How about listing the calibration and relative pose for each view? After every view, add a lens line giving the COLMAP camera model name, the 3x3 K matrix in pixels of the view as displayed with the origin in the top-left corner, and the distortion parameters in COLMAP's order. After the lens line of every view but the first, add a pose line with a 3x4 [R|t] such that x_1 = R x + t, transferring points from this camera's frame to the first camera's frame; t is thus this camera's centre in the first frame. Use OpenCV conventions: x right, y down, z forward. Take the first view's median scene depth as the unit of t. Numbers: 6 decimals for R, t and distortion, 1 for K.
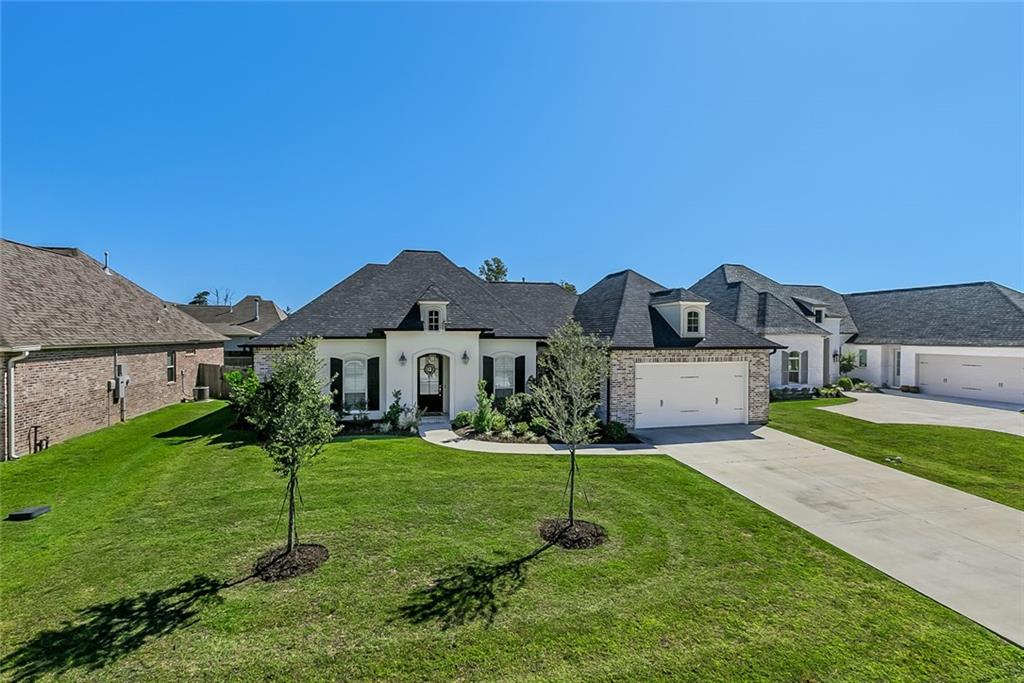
lens RADIAL K [[458.0, 0, 512.0], [0, 458.0, 341.5], [0, 0, 1]] dist [0.000763, 0.000280]
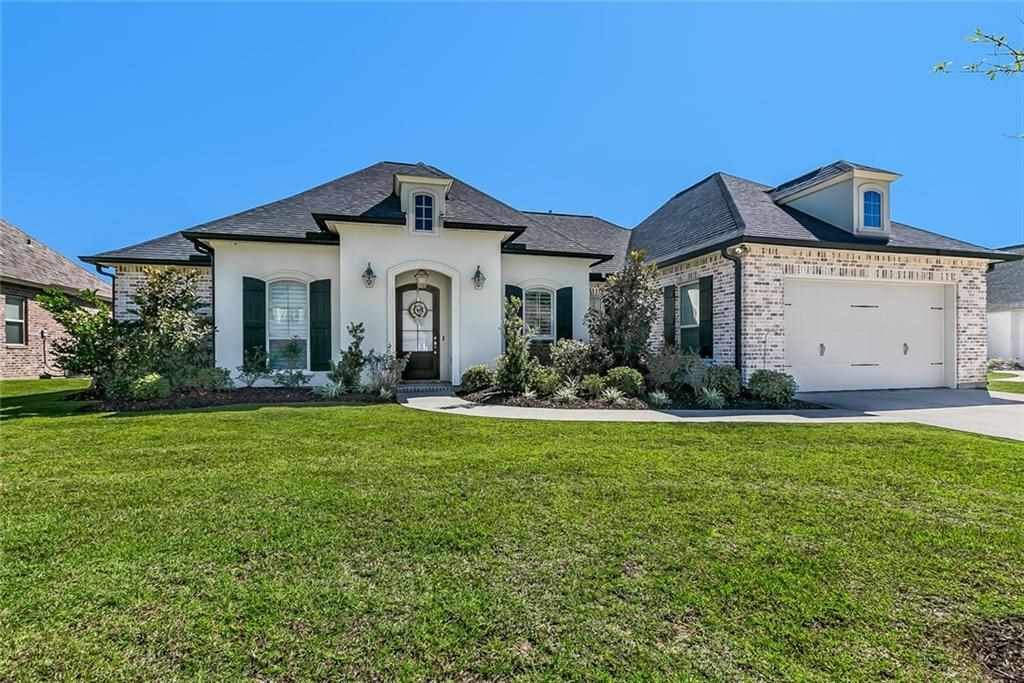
lens RADIAL K [[462.3, 0, 518.2], [0, 462.3, 354.3], [0, 0, 1]] dist [0.000572, 0.000301]
pose [[0.999734, -0.005207, 0.022464, -0.065906], [0.005386, 0.999954, -0.007929, 0.139581], [-0.022421, 0.008047, 0.999716, 0.416546]]
